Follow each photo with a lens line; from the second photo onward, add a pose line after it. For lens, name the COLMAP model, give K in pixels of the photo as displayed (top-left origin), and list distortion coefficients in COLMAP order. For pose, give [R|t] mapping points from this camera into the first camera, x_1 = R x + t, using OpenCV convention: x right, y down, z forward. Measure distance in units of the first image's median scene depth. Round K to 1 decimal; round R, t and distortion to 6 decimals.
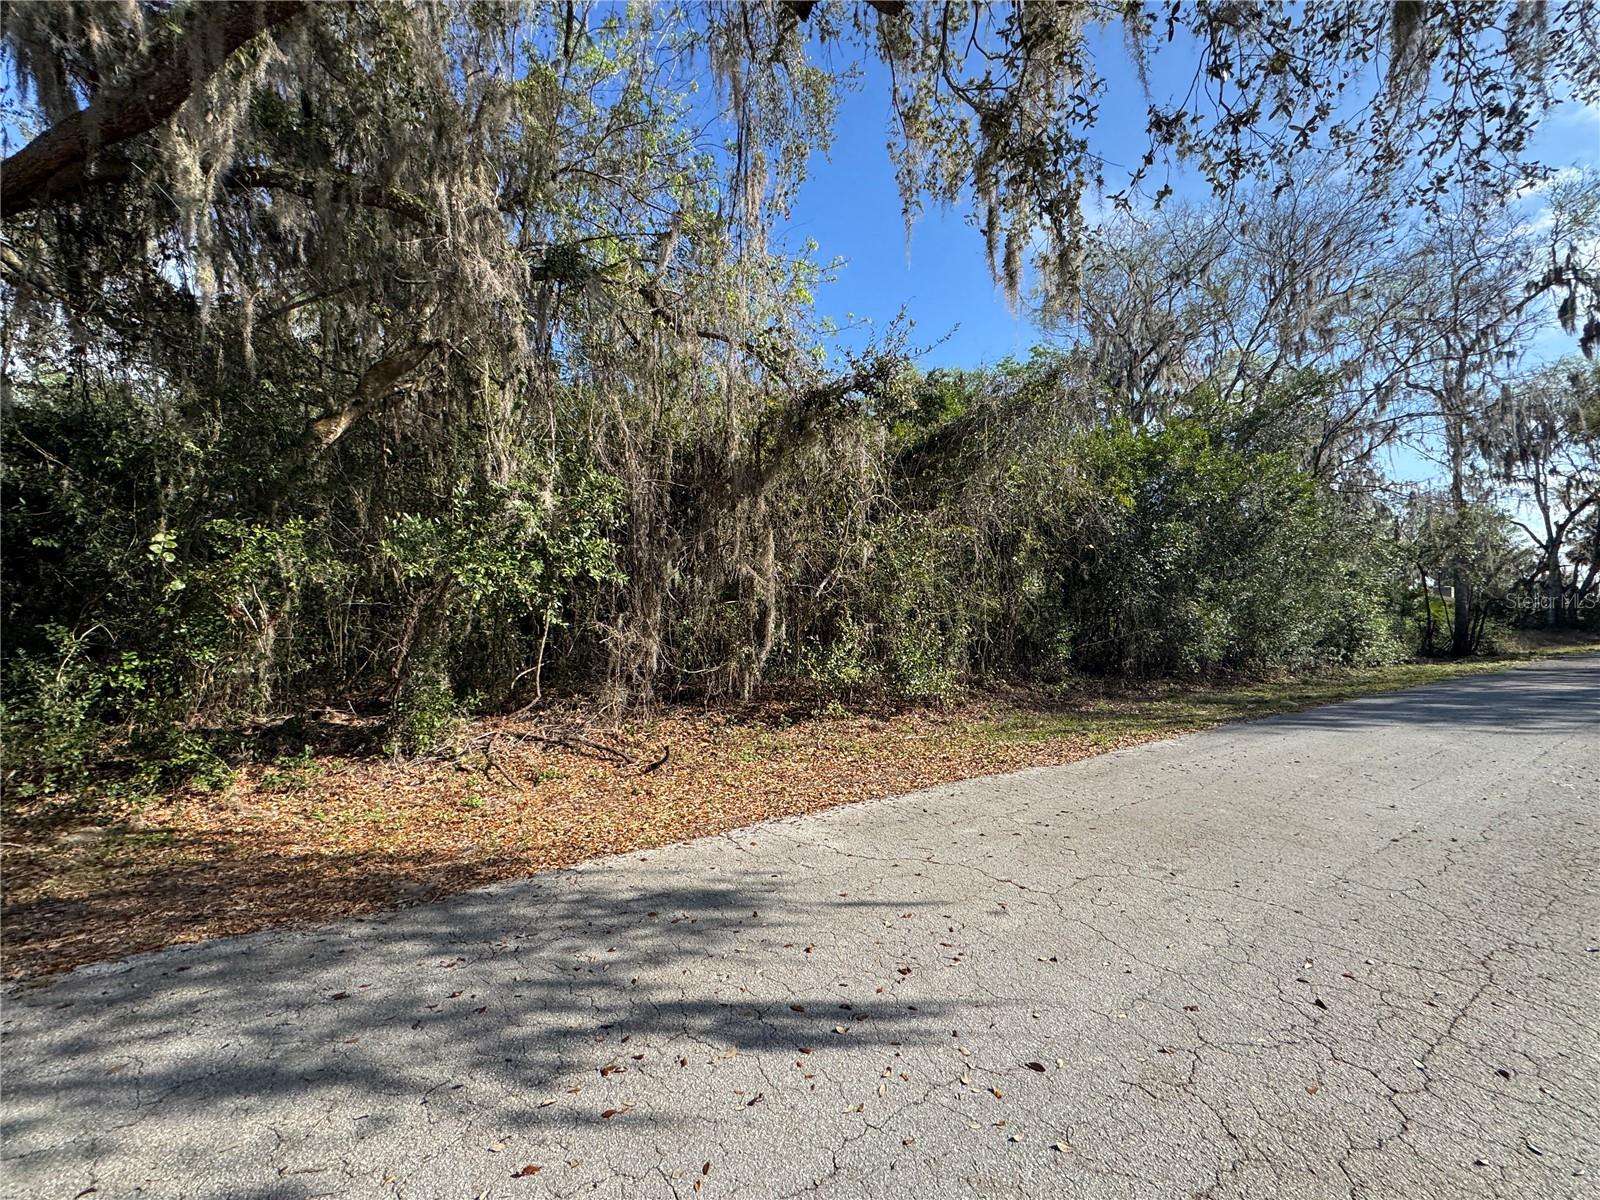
lens RADIAL K [[635.5, 0, 797.9], [0, 635.5, 599.6], [0, 0, 1]] dist [-0.001209, 0.000014]
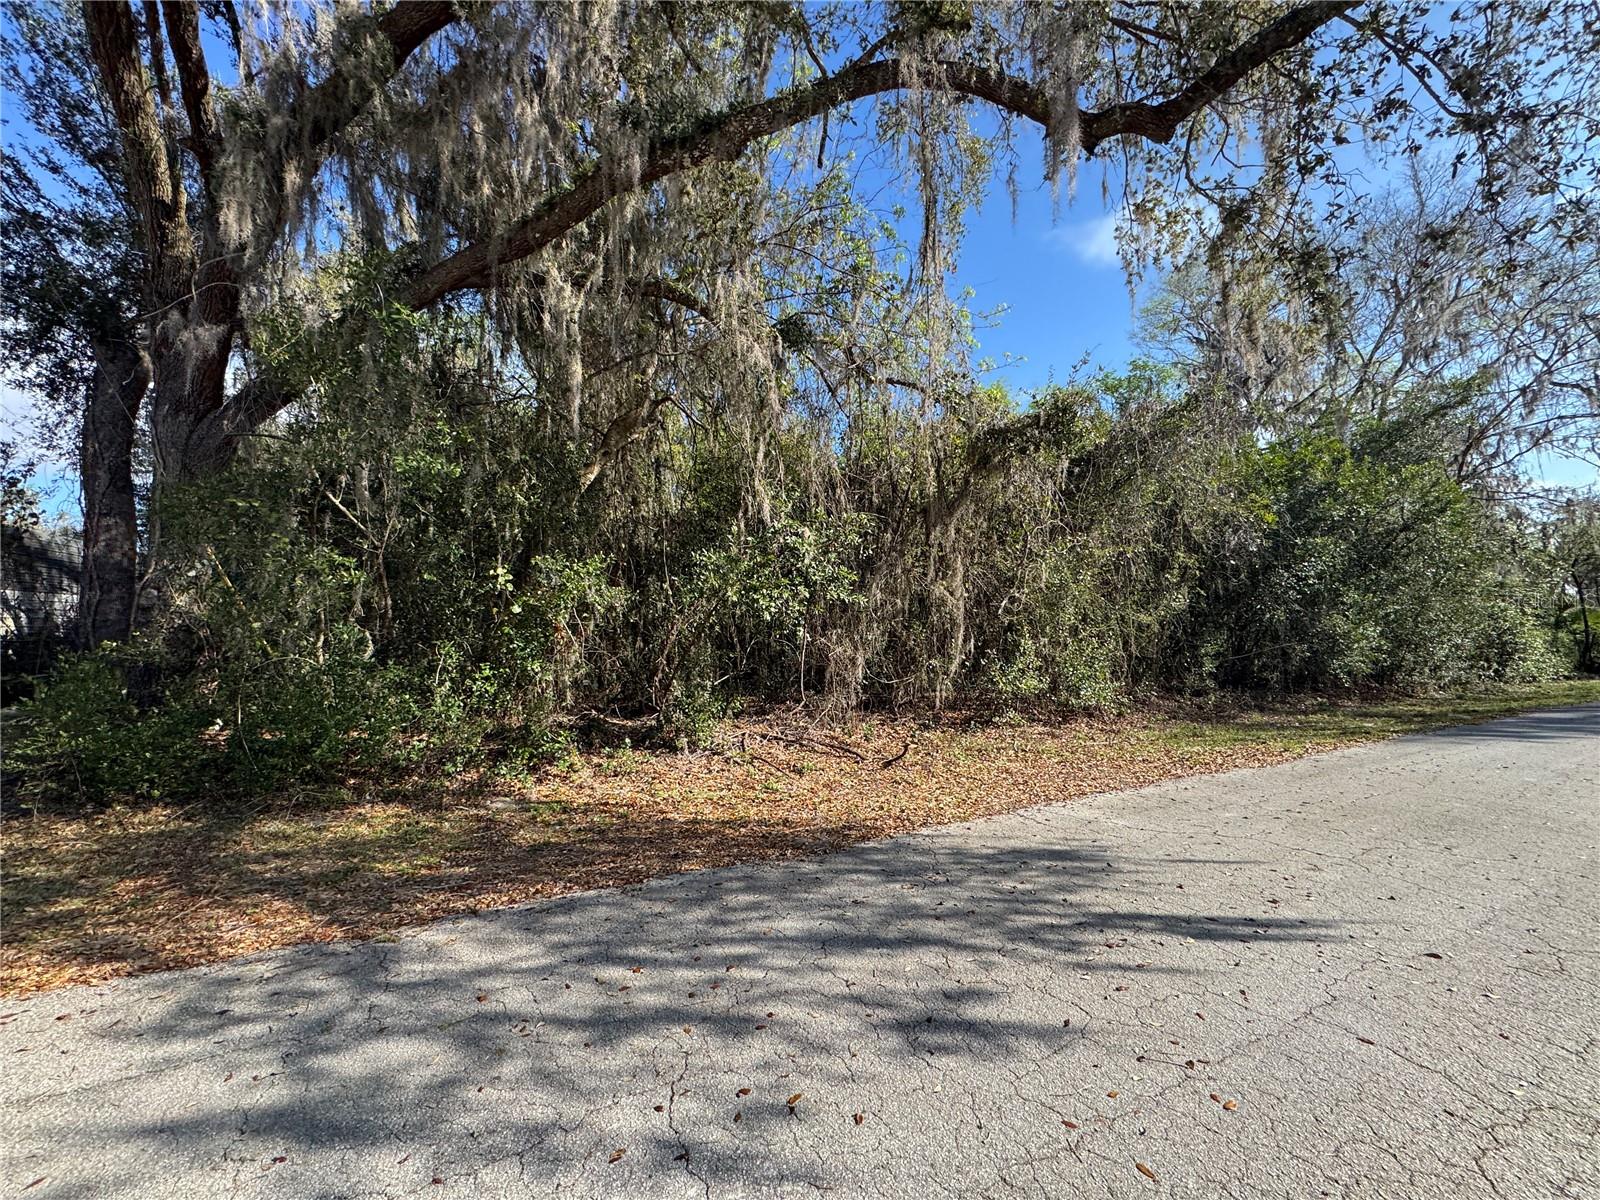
lens RADIAL K [[635.5, 0, 798.9], [0, 635.5, 599.0], [0, 0, 1]] dist [-0.001209, 0.000014]
pose [[0.995203, -0.009455, -0.097375, -0.295878], [0.006956, 0.999638, -0.025972, -0.005814], [0.097585, 0.025170, 0.994909, -0.182955]]
